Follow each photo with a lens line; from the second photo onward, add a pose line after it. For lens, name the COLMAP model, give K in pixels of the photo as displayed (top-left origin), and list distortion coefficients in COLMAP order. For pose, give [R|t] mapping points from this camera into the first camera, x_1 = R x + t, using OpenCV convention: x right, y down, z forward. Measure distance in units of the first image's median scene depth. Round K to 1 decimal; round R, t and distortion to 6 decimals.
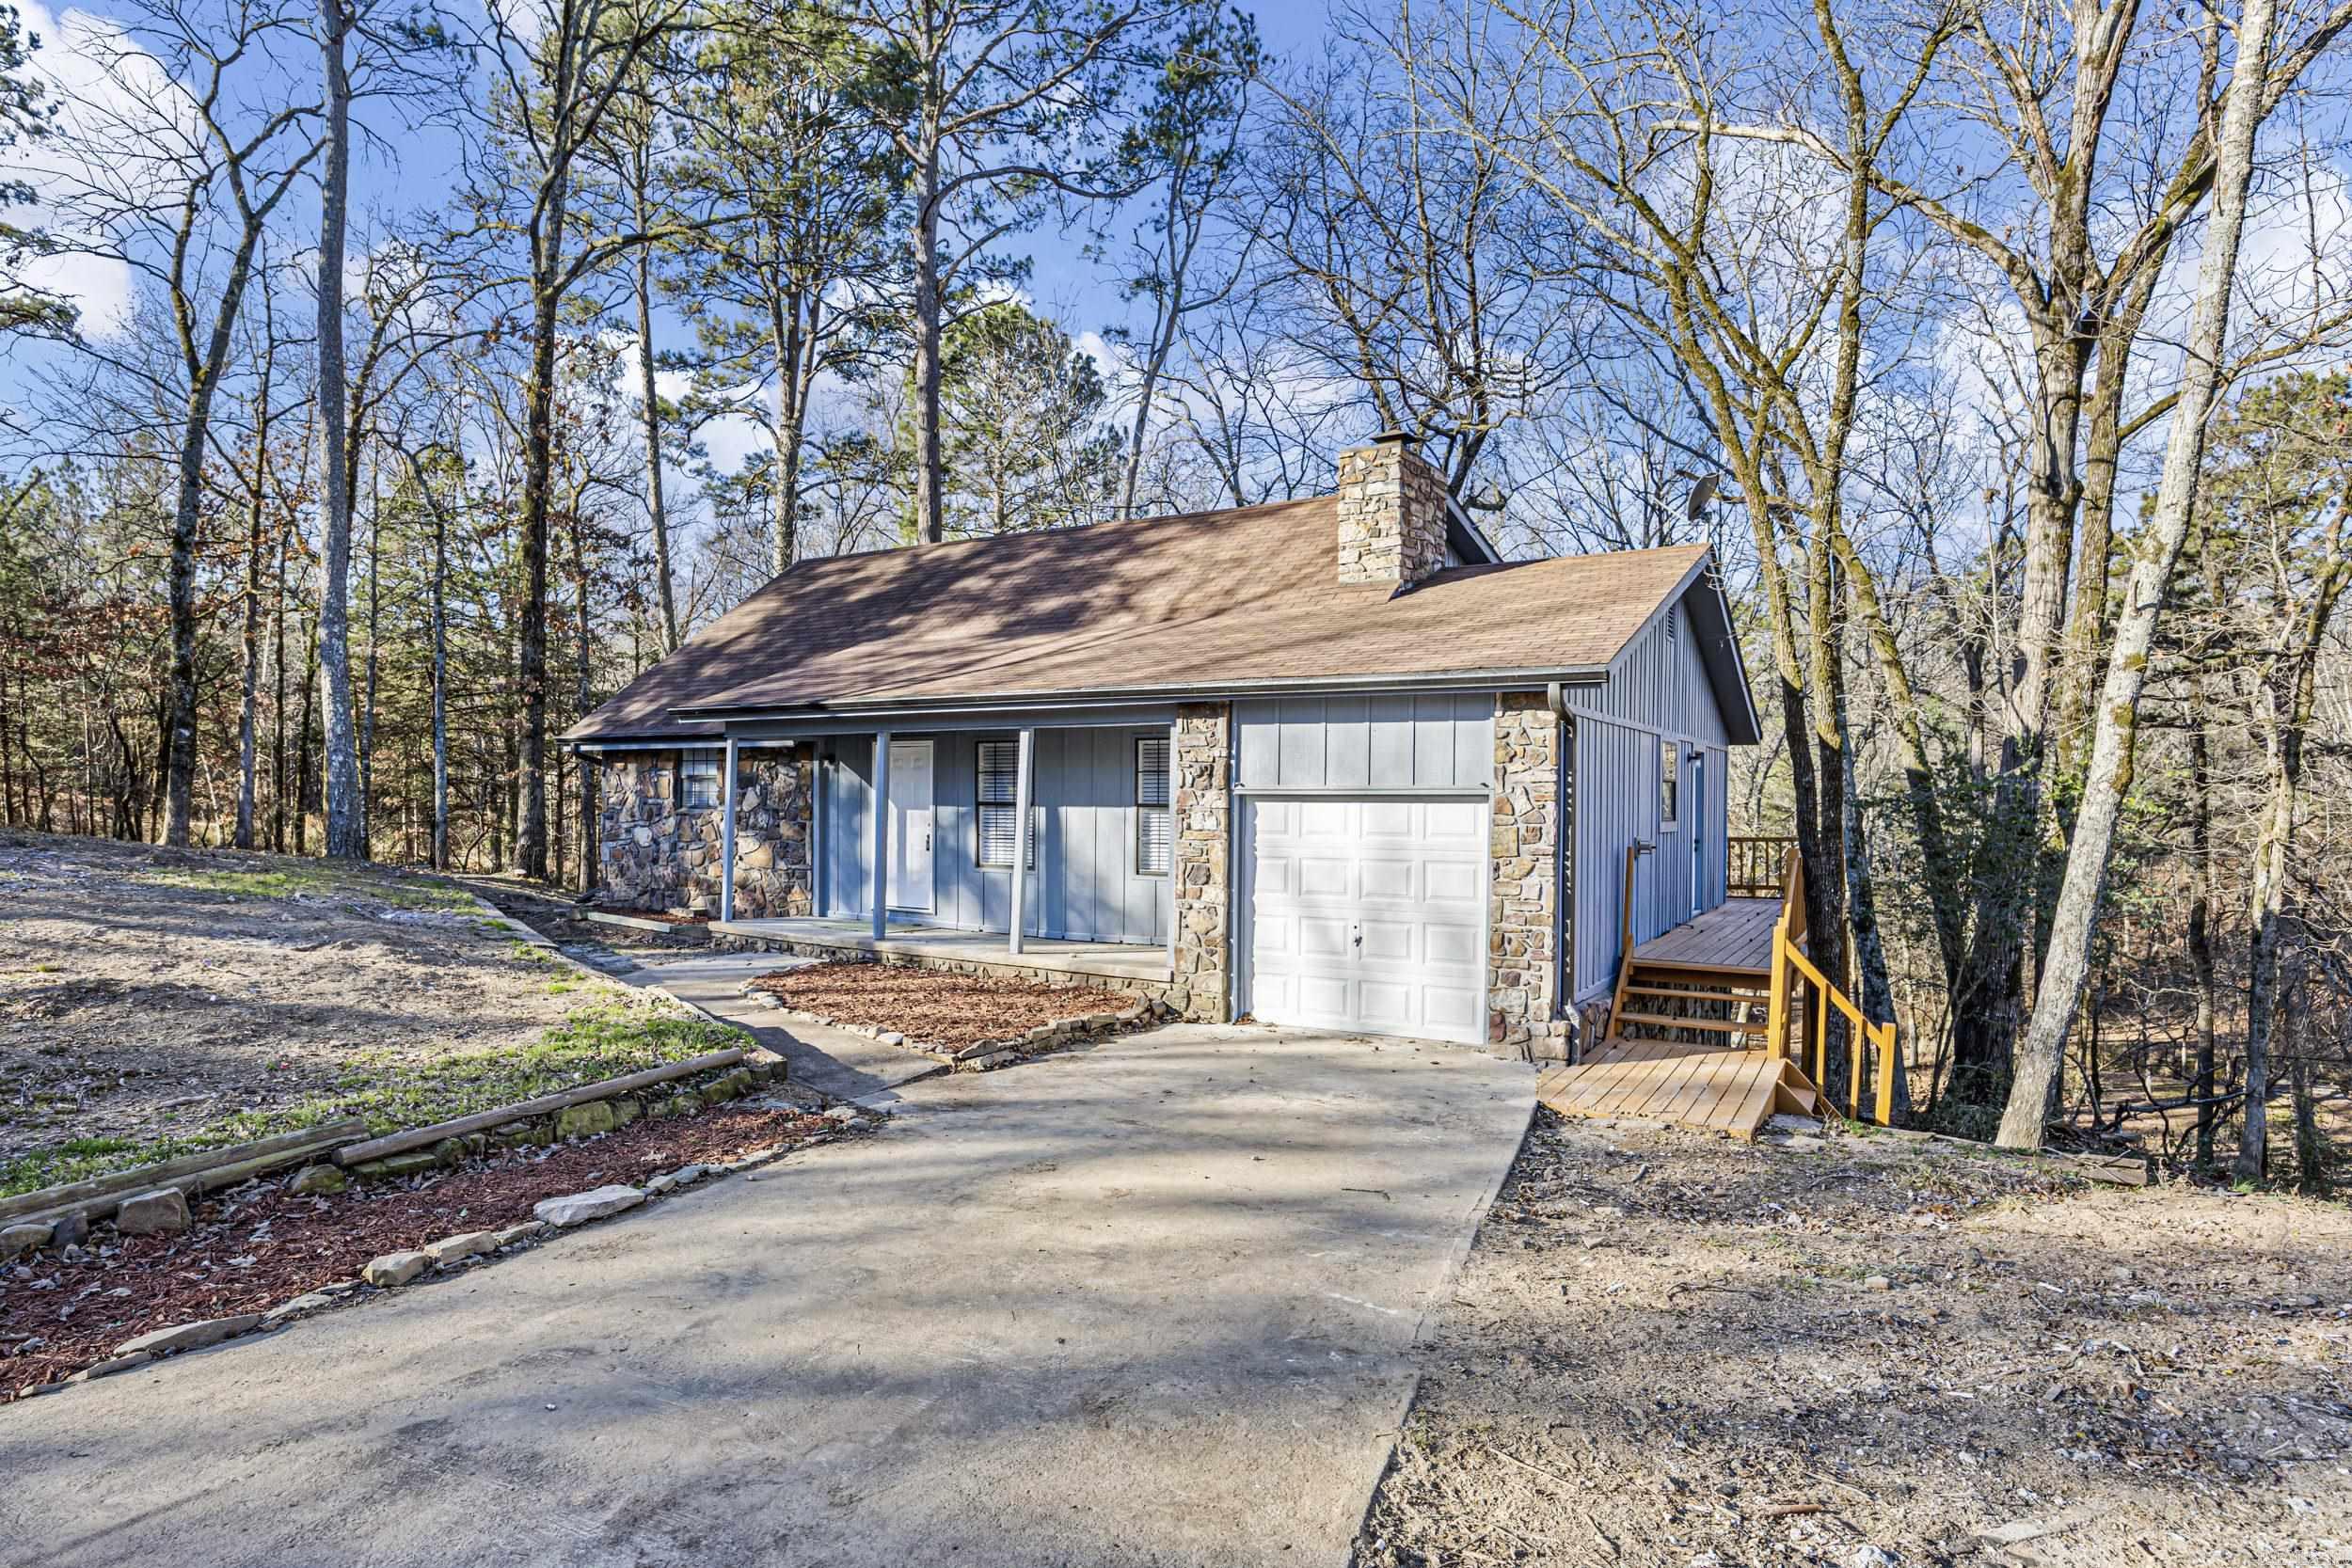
lens RADIAL K [[1260.8, 0, 1176.6], [0, 1260.8, 823.2], [0, 0, 1]] dist [-0.022969, -0.000052]
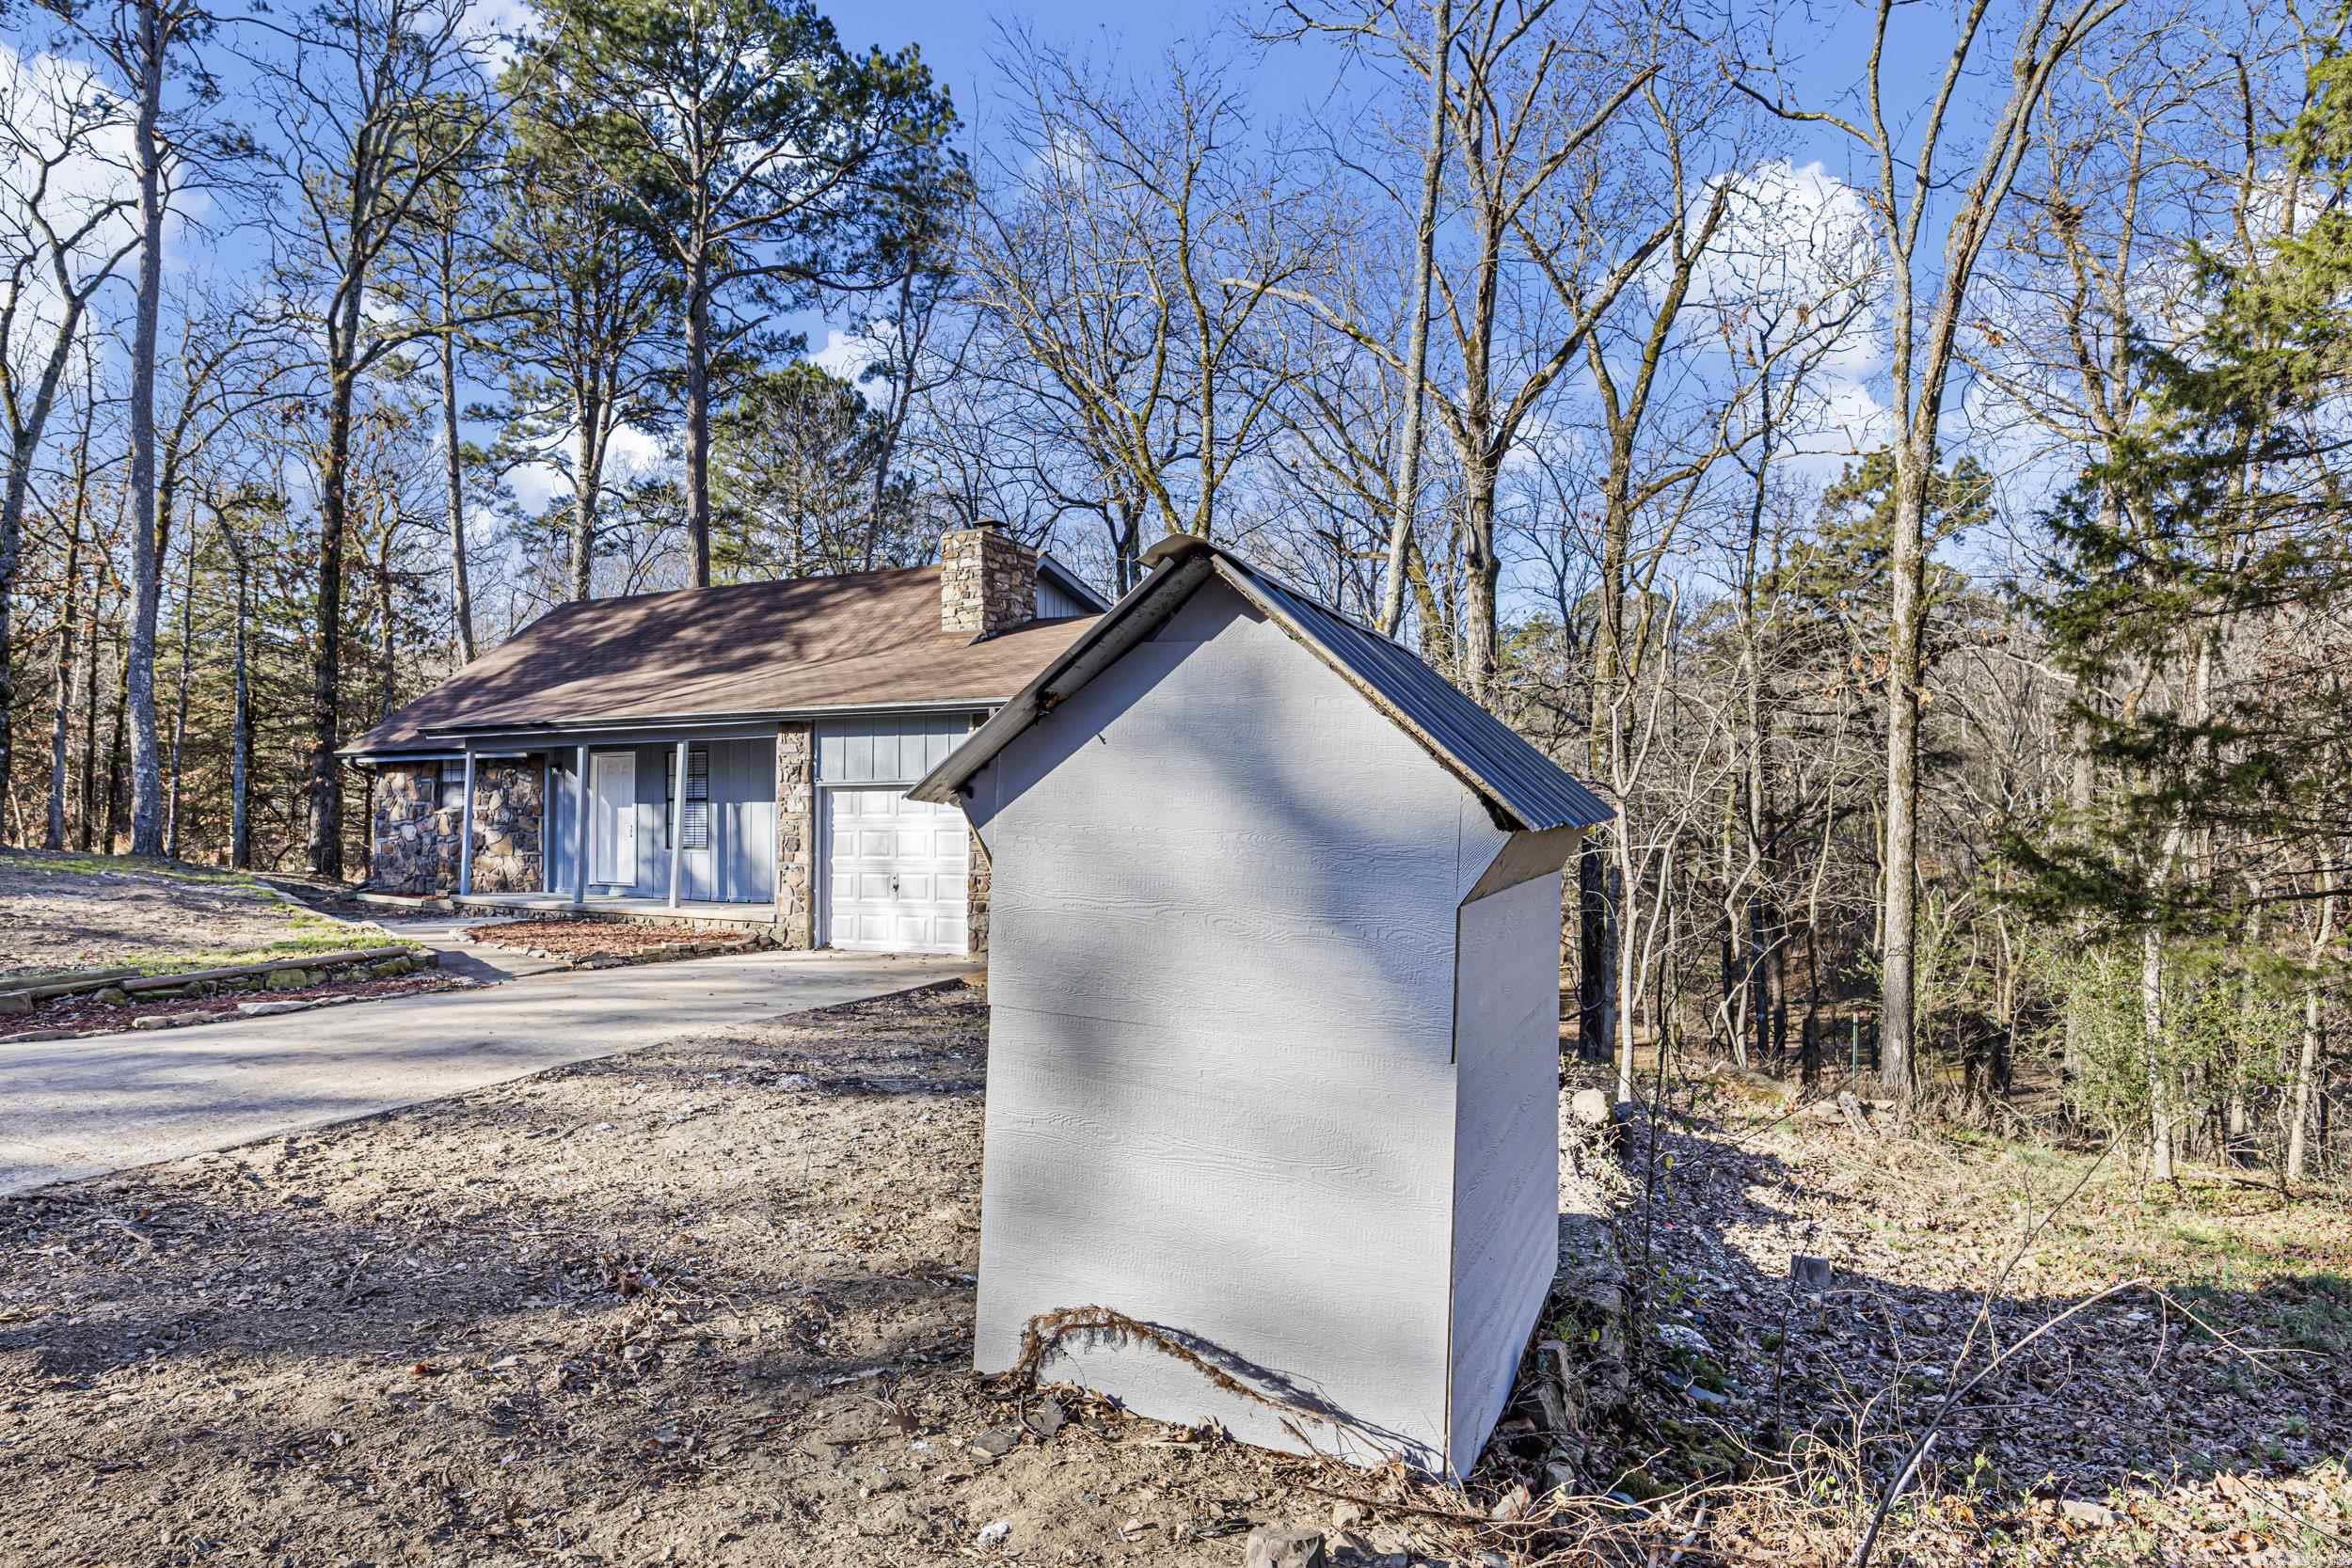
lens RADIAL K [[1232.9, 0, 1176.0], [0, 1232.9, 784.0], [0, 0, 1]] dist [-0.027875, 0.001250]
pose [[0.993906, -0.010384, 0.109739, 0.184016], [0.015041, 0.999017, -0.041694, 0.023572], [-0.109198, 0.043091, 0.993086, -0.256572]]
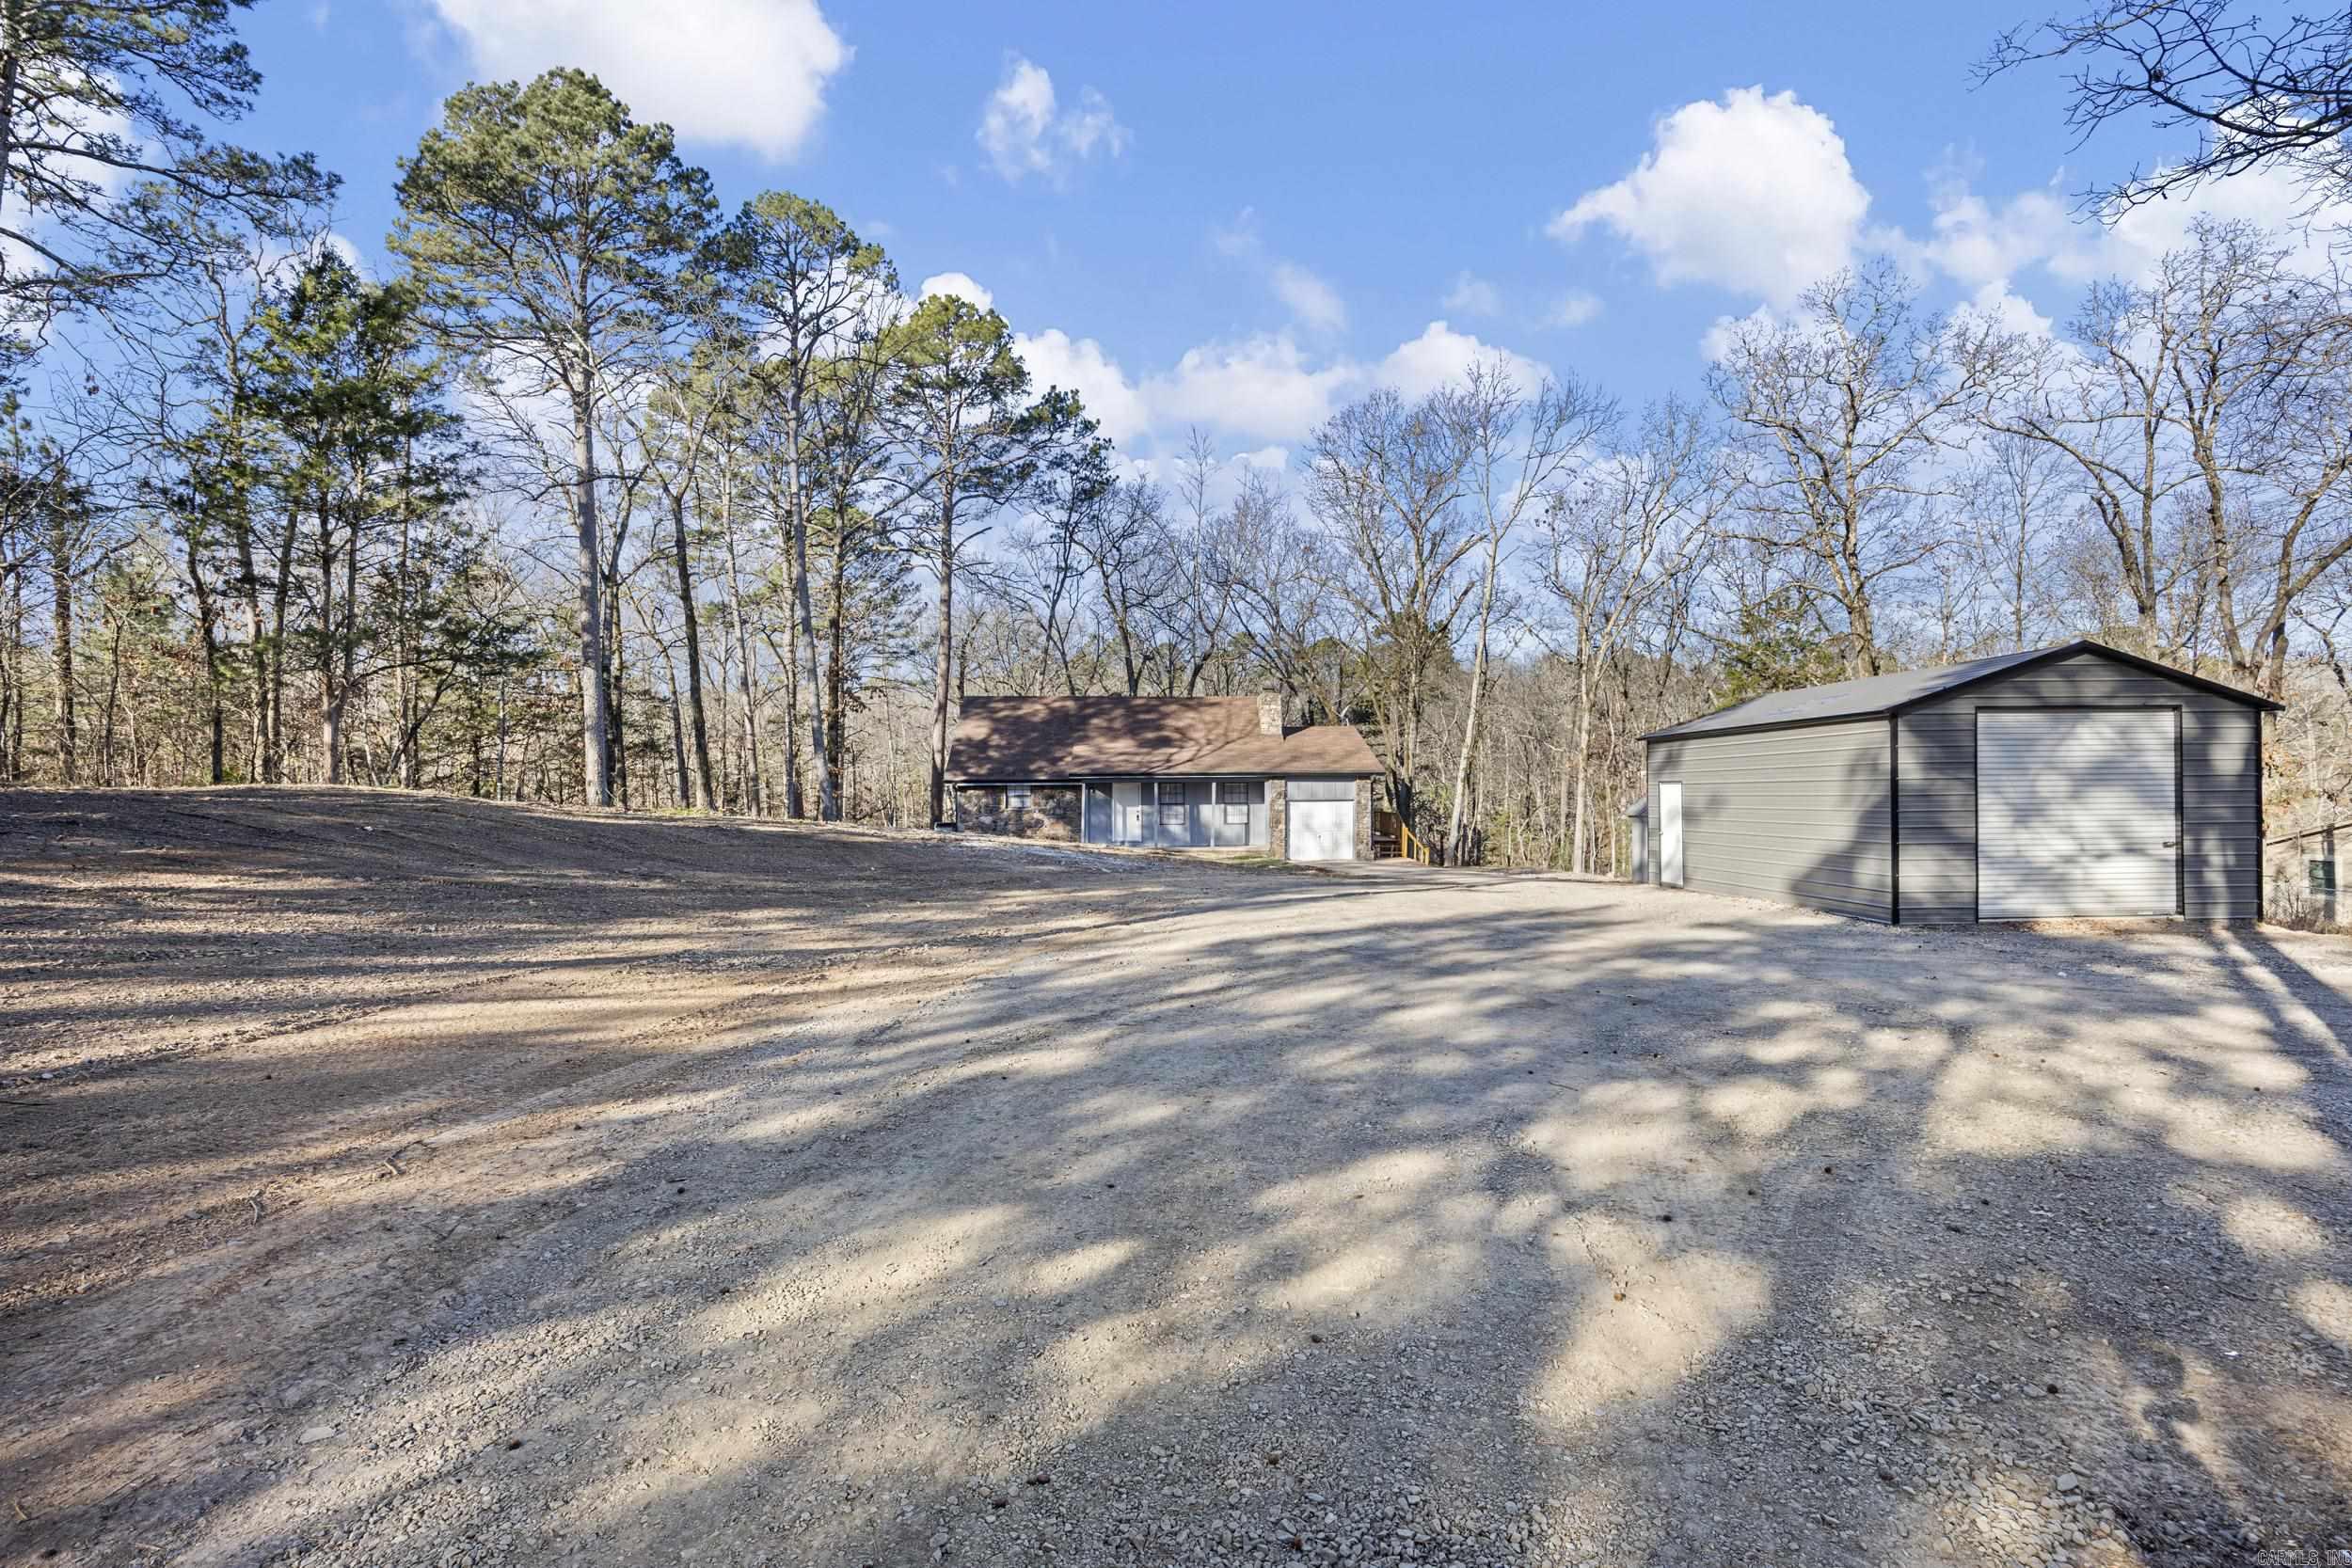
lens RADIAL K [[1156.2, 0, 1176.0], [0, 1156.2, 784.0], [0, 0, 1]] dist [0.018865, -0.000572]
pose [[0.834497, -0.011690, 0.550889, -1.368467], [0.025646, 0.999515, -0.017638, -0.011437], [-0.550416, 0.028847, 0.834392, -1.109589]]
